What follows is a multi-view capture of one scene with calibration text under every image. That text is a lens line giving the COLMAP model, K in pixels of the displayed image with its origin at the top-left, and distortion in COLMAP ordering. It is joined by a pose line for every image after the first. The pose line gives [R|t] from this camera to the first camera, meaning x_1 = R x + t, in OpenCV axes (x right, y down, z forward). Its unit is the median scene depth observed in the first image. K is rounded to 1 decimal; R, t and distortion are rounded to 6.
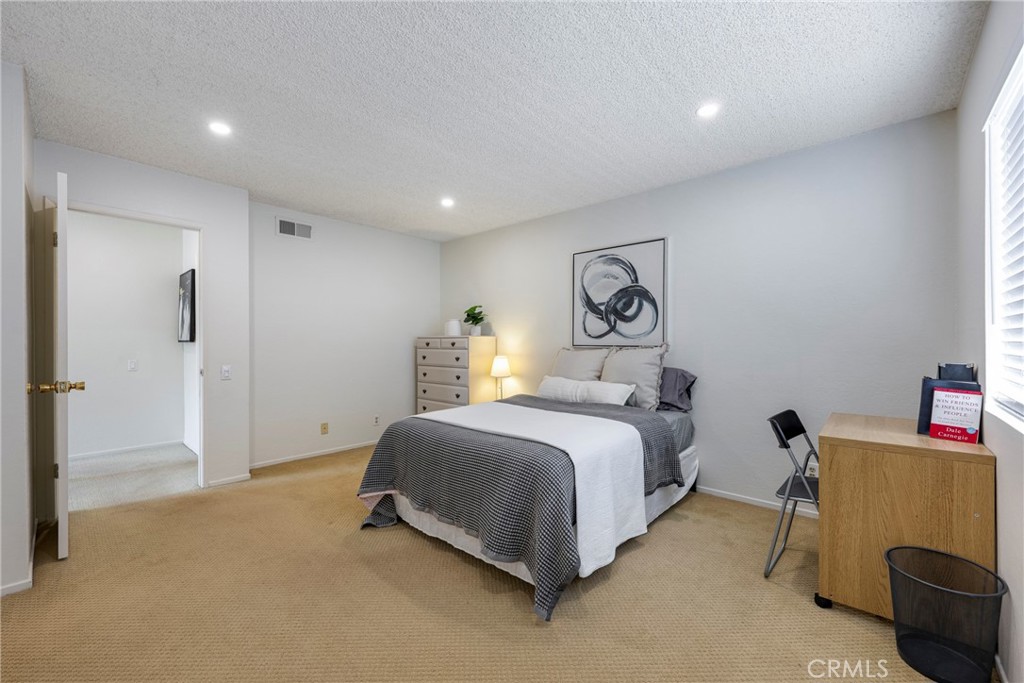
lens RADIAL K [[410.7, 0, 510.0], [0, 410.7, 342.9], [0, 0, 1]] dist [-0.000630, -0.000041]
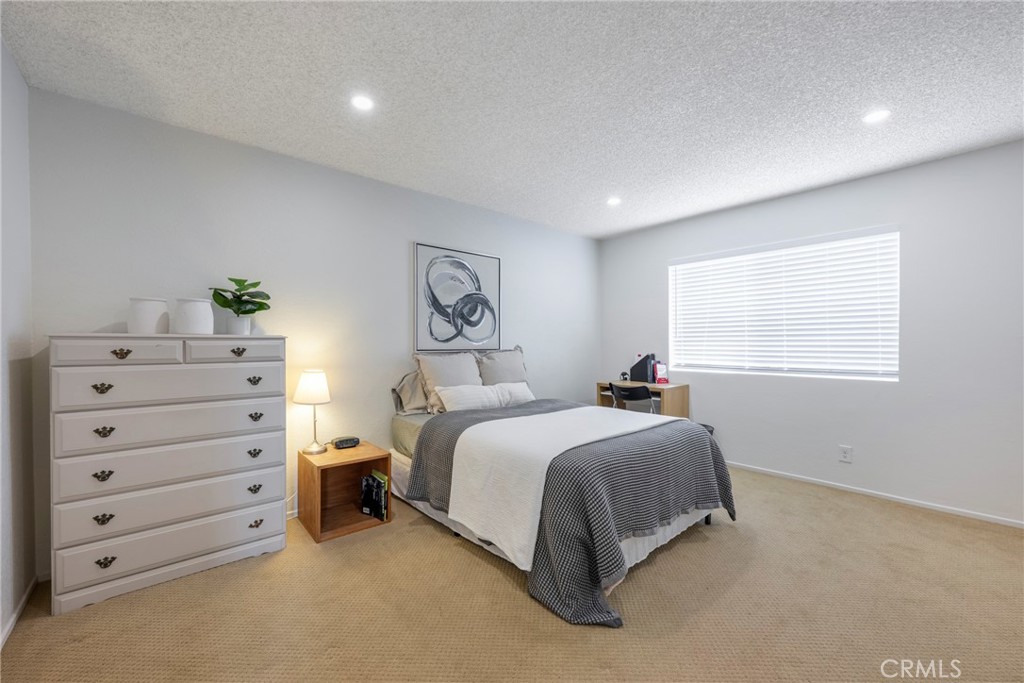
lens RADIAL K [[410.7, 0, 509.8], [0, 410.7, 342.9], [0, 0, 1]] dist [-0.000630, -0.000041]
pose [[0.111572, 0.003917, 0.993749, -0.720979], [0.005235, 0.999976, -0.004529, -0.004214], [-0.993743, 0.005708, 0.111549, 0.757289]]
